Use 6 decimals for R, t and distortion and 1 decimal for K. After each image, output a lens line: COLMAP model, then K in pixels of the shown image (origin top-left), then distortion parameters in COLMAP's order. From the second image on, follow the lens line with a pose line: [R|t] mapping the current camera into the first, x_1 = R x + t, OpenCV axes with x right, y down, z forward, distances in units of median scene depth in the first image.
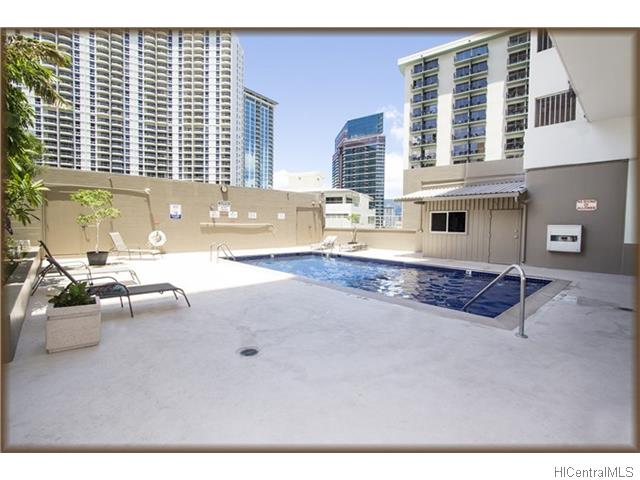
lens RADIAL K [[292.8, 0, 318.5], [0, 292.8, 241.1], [0, 0, 1]] dist [-0.005652, -0.000599]
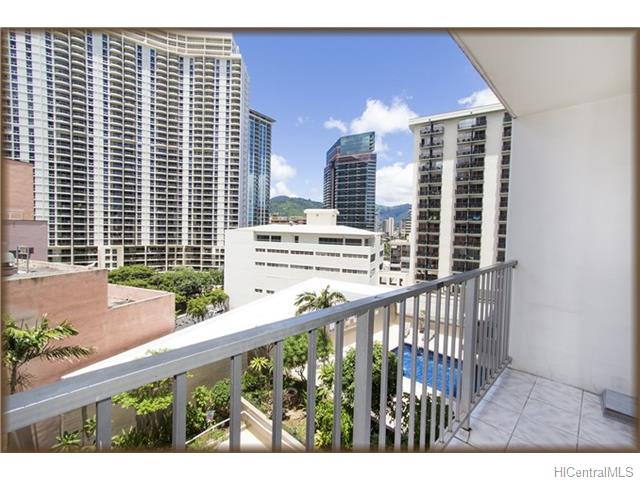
lens RADIAL K [[292.8, 0, 318.2], [0, 292.8, 240.4], [0, 0, 1]] dist [-0.005652, -0.000599]
pose [[0.997680, 0.008791, 0.067502, -0.086327], [-0.008714, 0.999961, -0.001439, -0.073684], [-0.067512, 0.000847, 0.997718, -0.073898]]
